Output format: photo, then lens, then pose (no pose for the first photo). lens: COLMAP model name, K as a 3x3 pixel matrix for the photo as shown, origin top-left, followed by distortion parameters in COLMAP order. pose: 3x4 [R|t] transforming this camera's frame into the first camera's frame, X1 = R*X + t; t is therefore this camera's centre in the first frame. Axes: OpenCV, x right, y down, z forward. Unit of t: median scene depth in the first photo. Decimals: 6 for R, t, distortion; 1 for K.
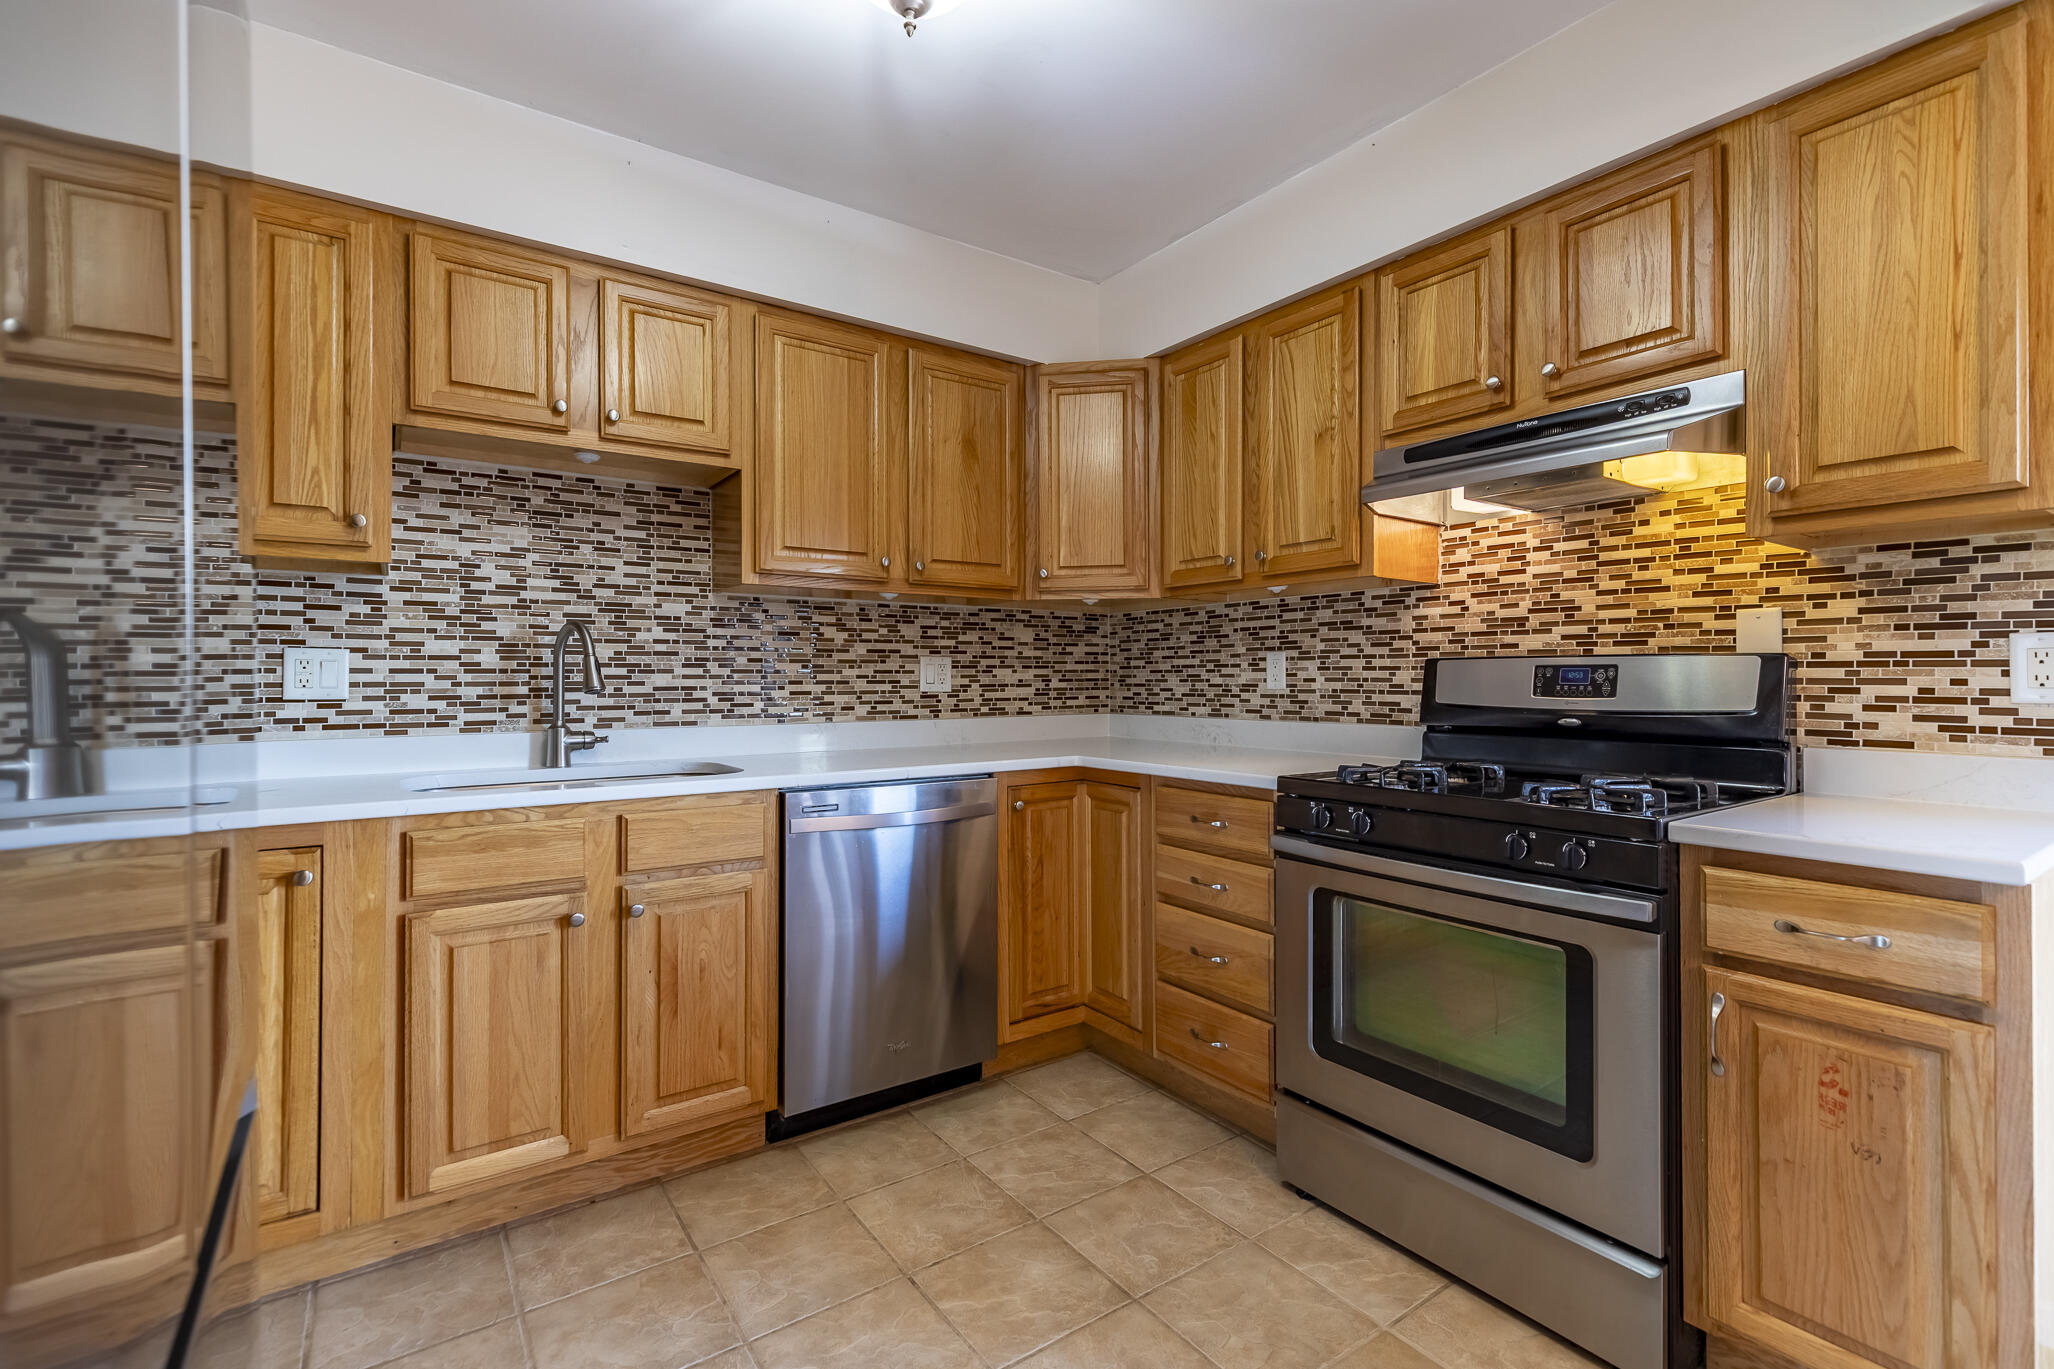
lens RADIAL K [[918.1, 0, 1033.5], [0, 918.1, 673.0], [0, 0, 1]] dist [0.005490, -0.001215]
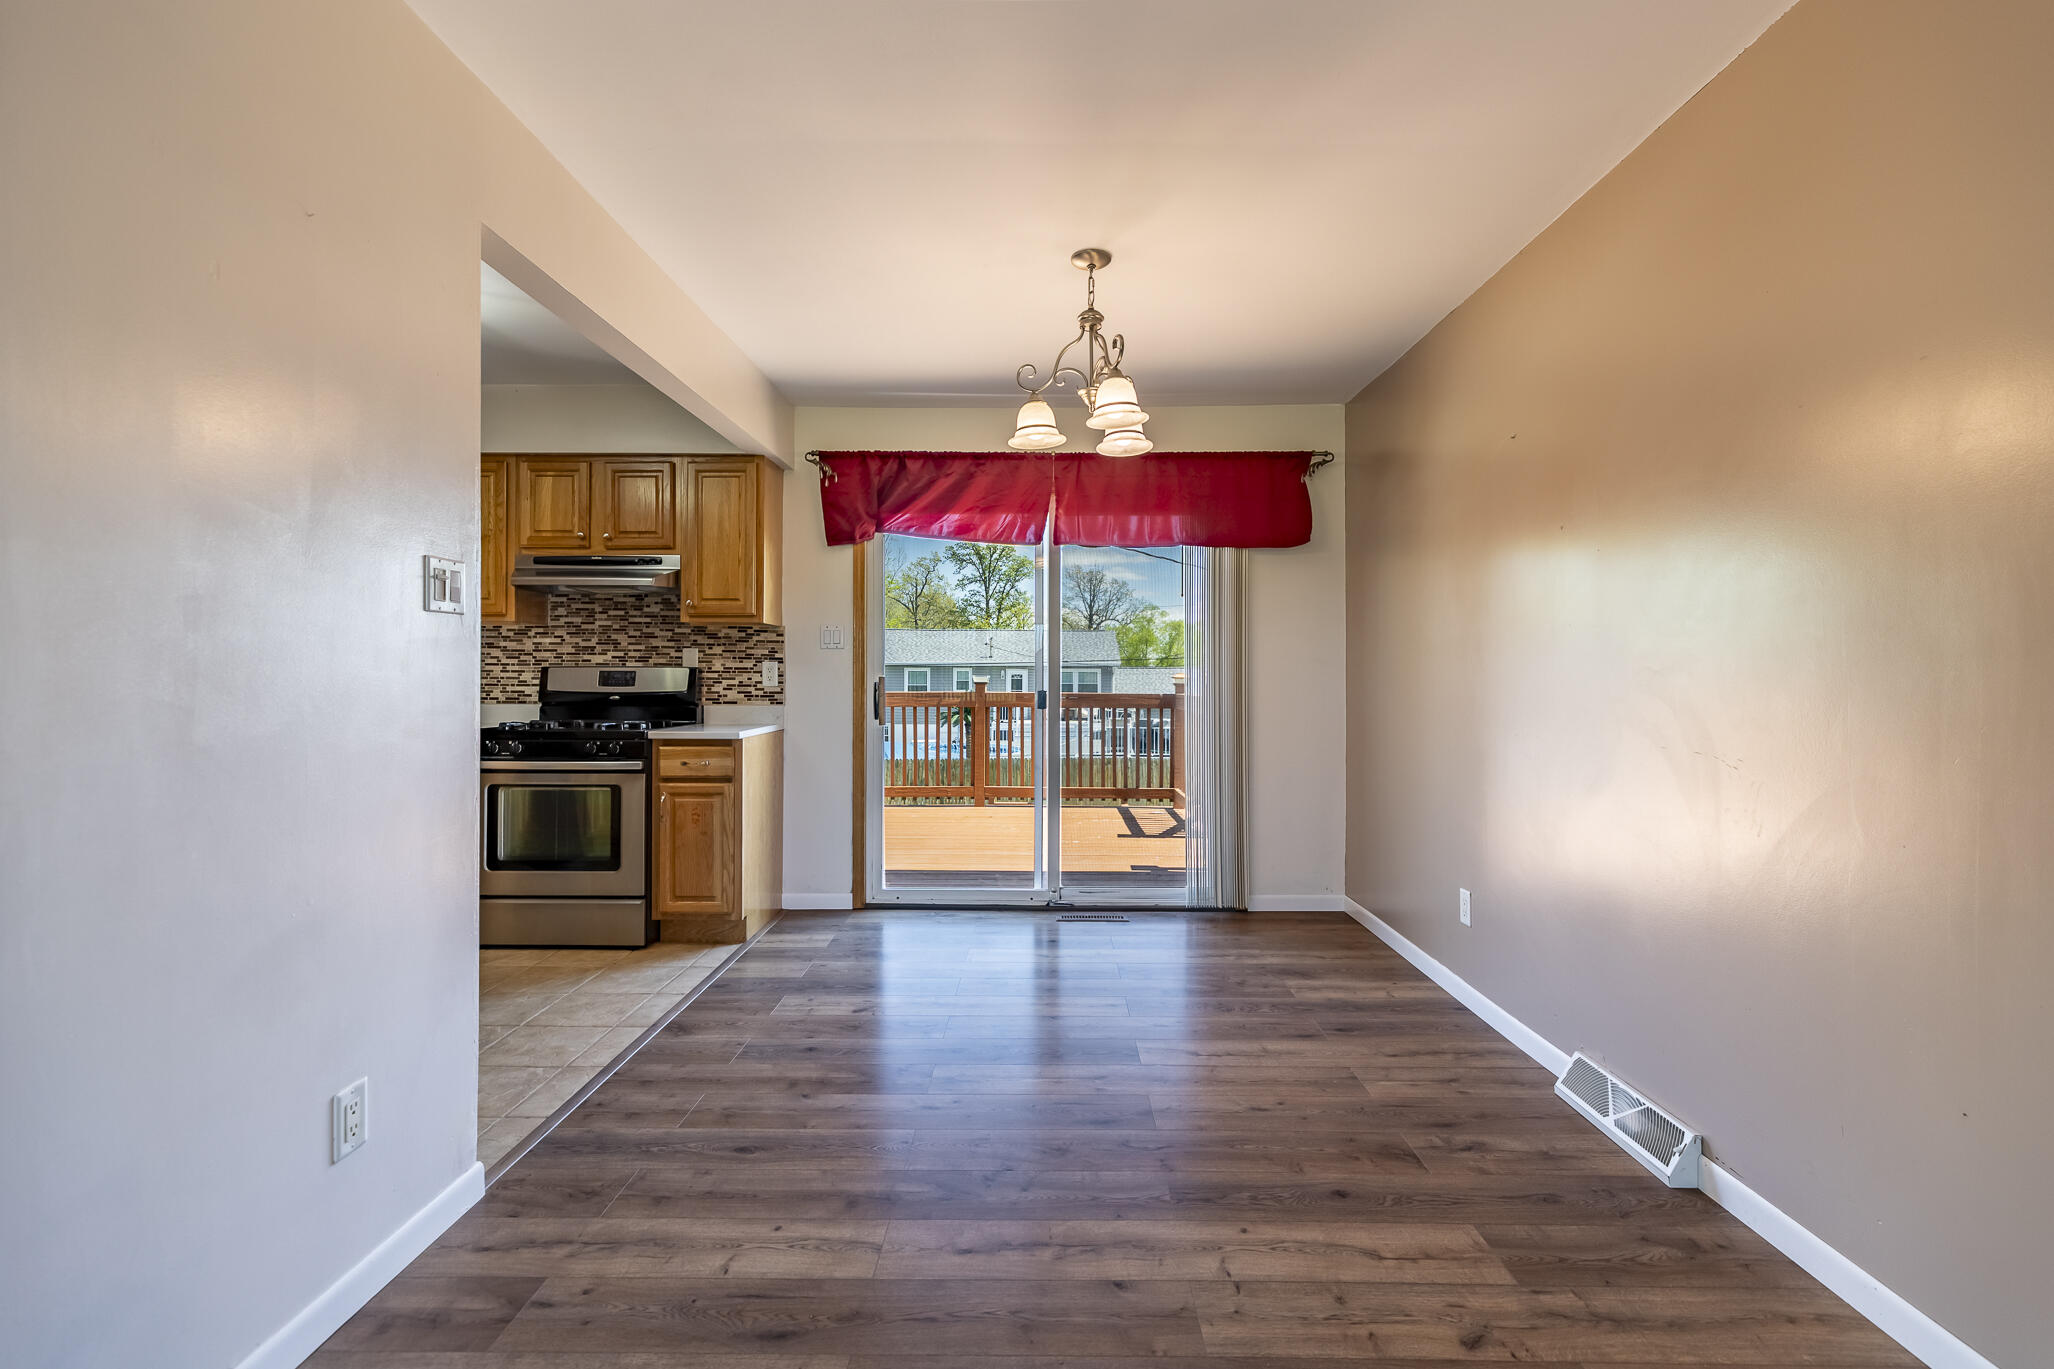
lens RADIAL K [[918.1, 0, 1033.5], [0, 918.1, 673.0], [0, 0, 1]] dist [0.005490, -0.001215]
pose [[0.586846, 0.005301, 0.809681, -0.494737], [-0.006196, 0.999979, -0.002056, -0.005052], [-0.809675, -0.003810, 0.586866, -0.894538]]
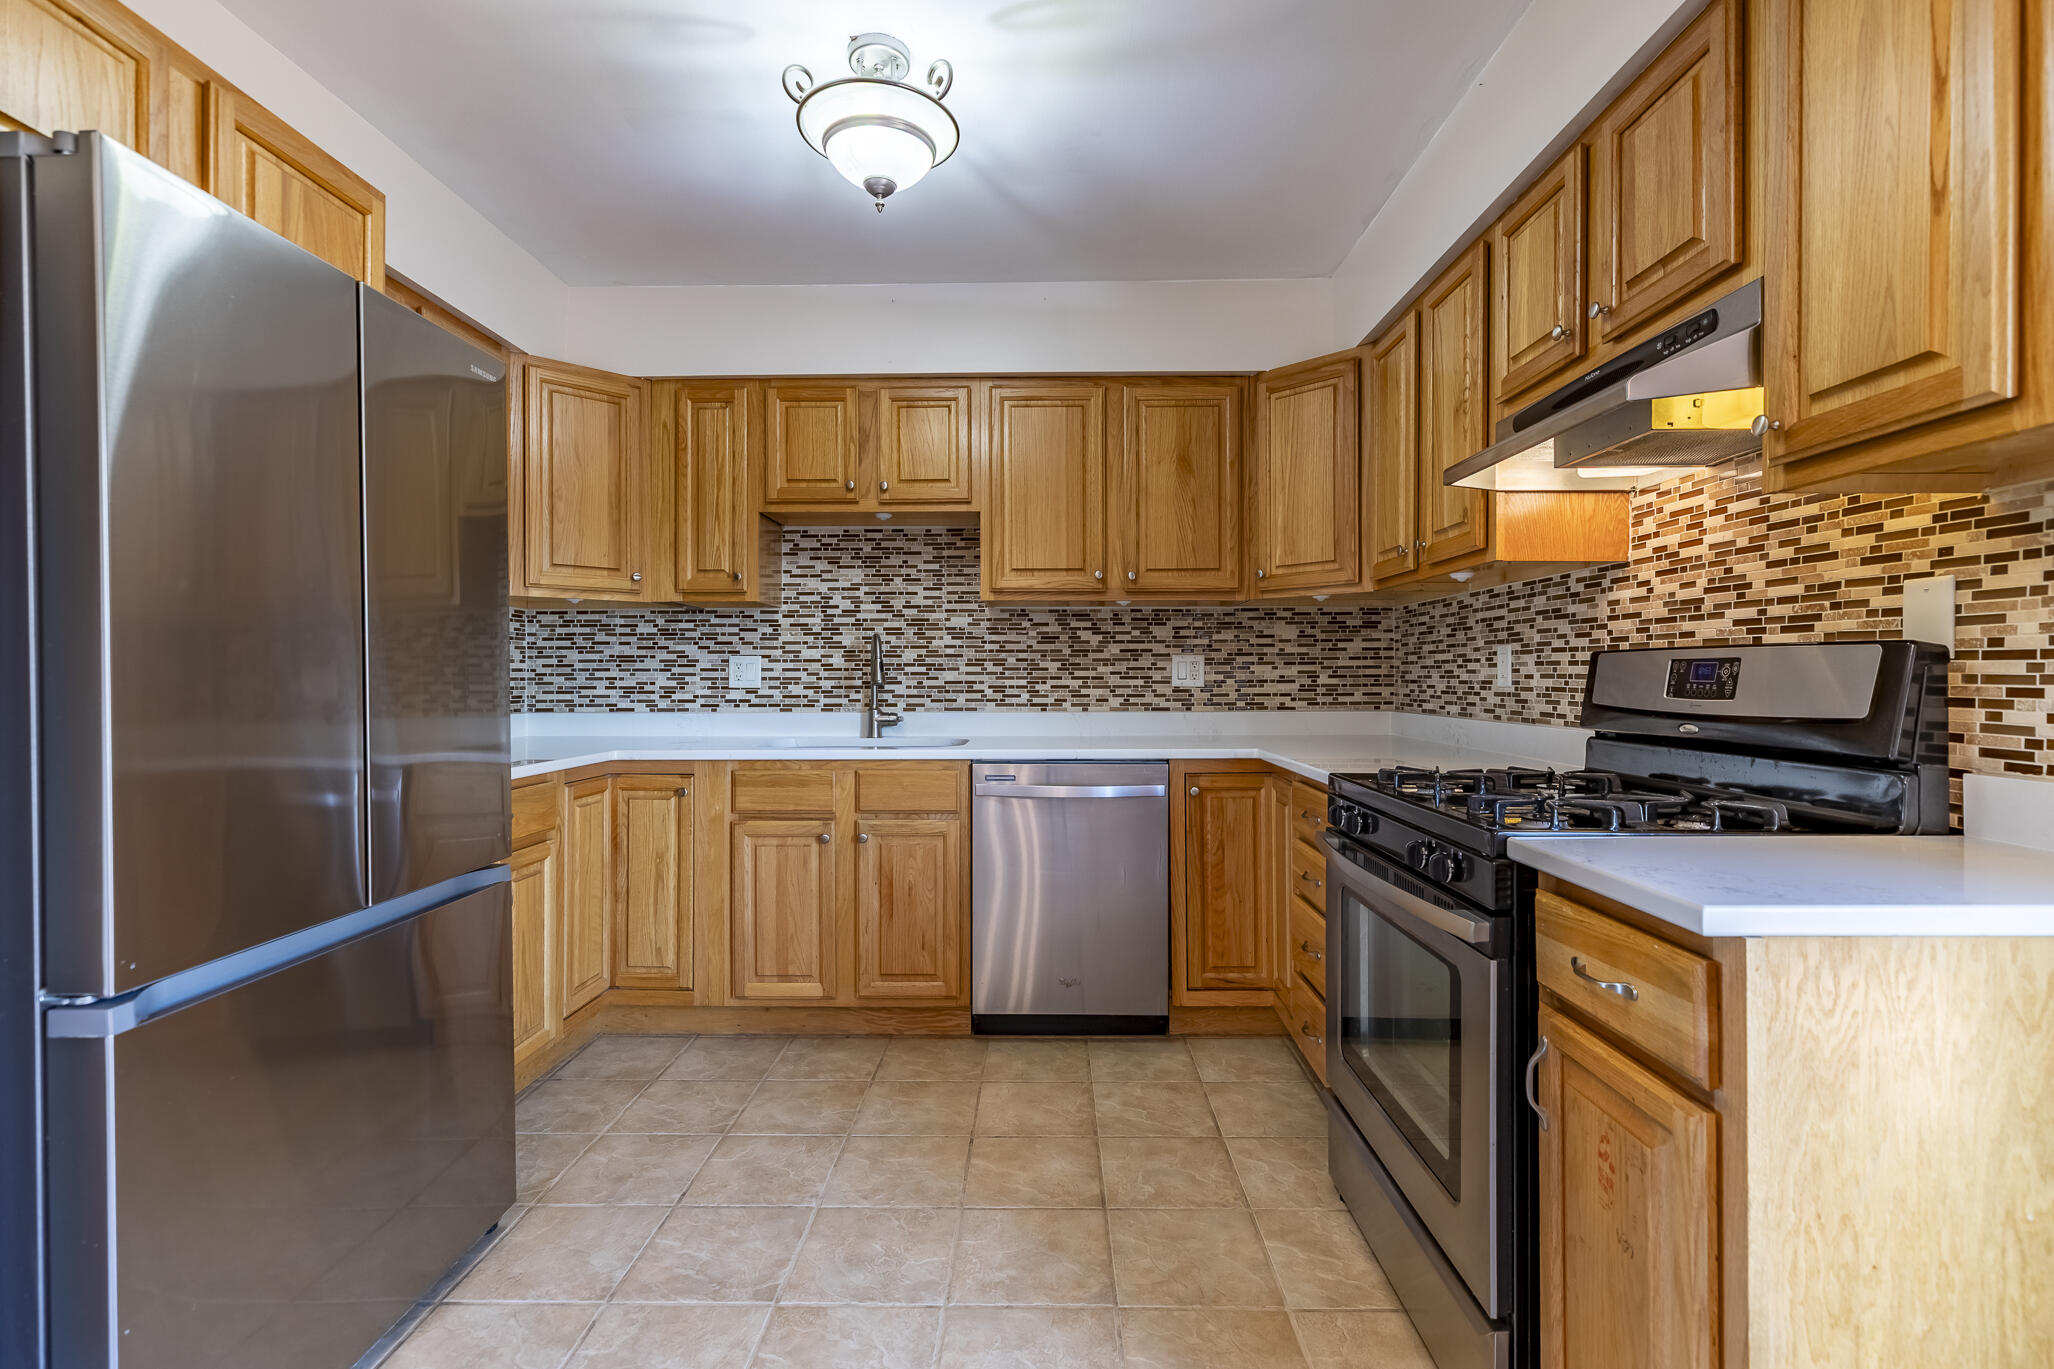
lens RADIAL K [[918.1, 0, 1033.5], [0, 918.1, 673.0], [0, 0, 1]] dist [0.005490, -0.001215]
pose [[0.808863, -0.000985, -0.587996, 0.516526], [0.003829, 0.999986, 0.003592, -0.000788], [0.587984, -0.005157, 0.808856, 0.006638]]
